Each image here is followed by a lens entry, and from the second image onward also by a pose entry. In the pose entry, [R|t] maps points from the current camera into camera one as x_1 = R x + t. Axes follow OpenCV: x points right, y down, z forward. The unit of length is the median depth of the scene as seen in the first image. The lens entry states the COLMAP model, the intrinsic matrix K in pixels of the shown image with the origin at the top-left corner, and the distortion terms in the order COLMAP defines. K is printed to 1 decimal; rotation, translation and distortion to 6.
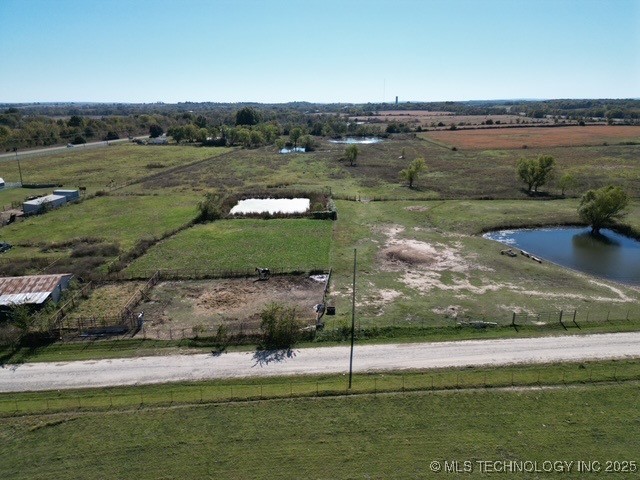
lens RADIAL K [[447.7, 0, 318.8], [0, 447.7, 238.8], [0, 0, 1]] dist [0.086816, -0.090756]
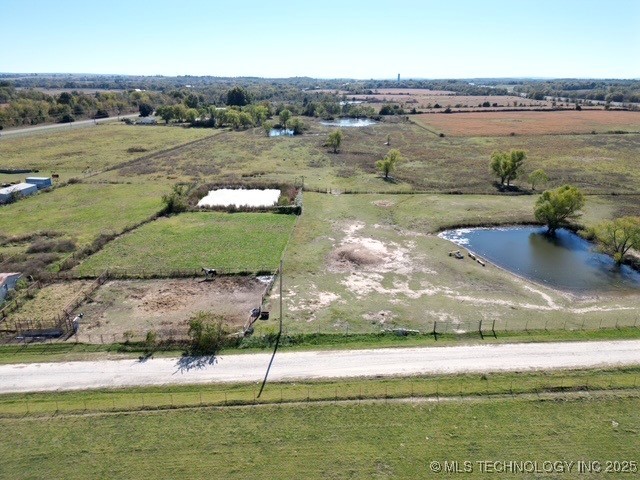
lens RADIAL K [[447.7, 0, 318.8], [0, 447.7, 238.8], [0, 0, 1]] dist [0.086816, -0.090756]
pose [[0.999865, 0.016345, -0.001481, 0.111014], [-0.016251, 0.998625, 0.049847, -0.051911], [0.002293, -0.049816, 0.998756, -0.021617]]
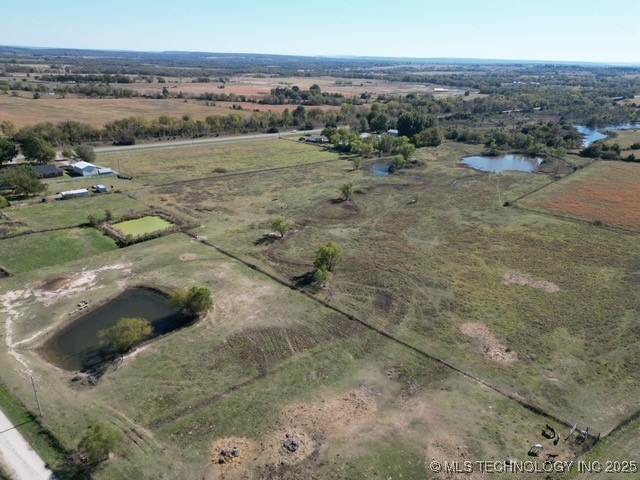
lens RADIAL K [[447.7, 0, 318.8], [0, 447.7, 238.8], [0, 0, 1]] dist [0.086816, -0.090756]
pose [[0.720353, 0.284599, -0.632530, 1.998342], [-0.228218, 0.958418, 0.171324, -0.657349], [0.654987, 0.020941, 0.755350, 0.347928]]
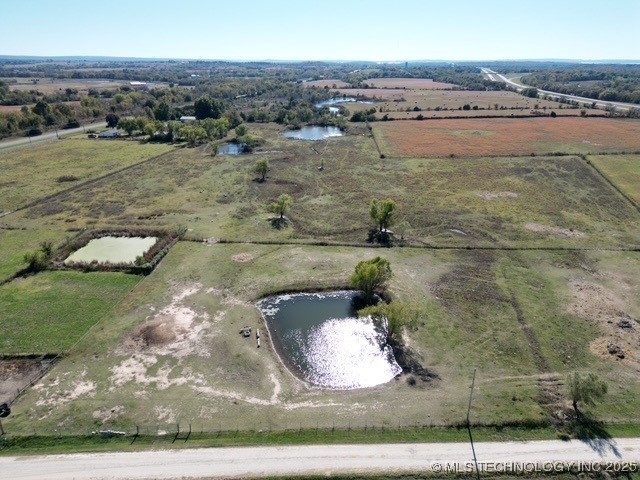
lens RADIAL K [[447.7, 0, 318.8], [0, 447.7, 238.8], [0, 0, 1]] dist [0.086816, -0.090756]
pose [[0.998816, 0.029284, -0.038839, 0.657949], [-0.025860, 0.995968, 0.085905, -0.314346], [0.041198, -0.084799, 0.995546, -0.107897]]
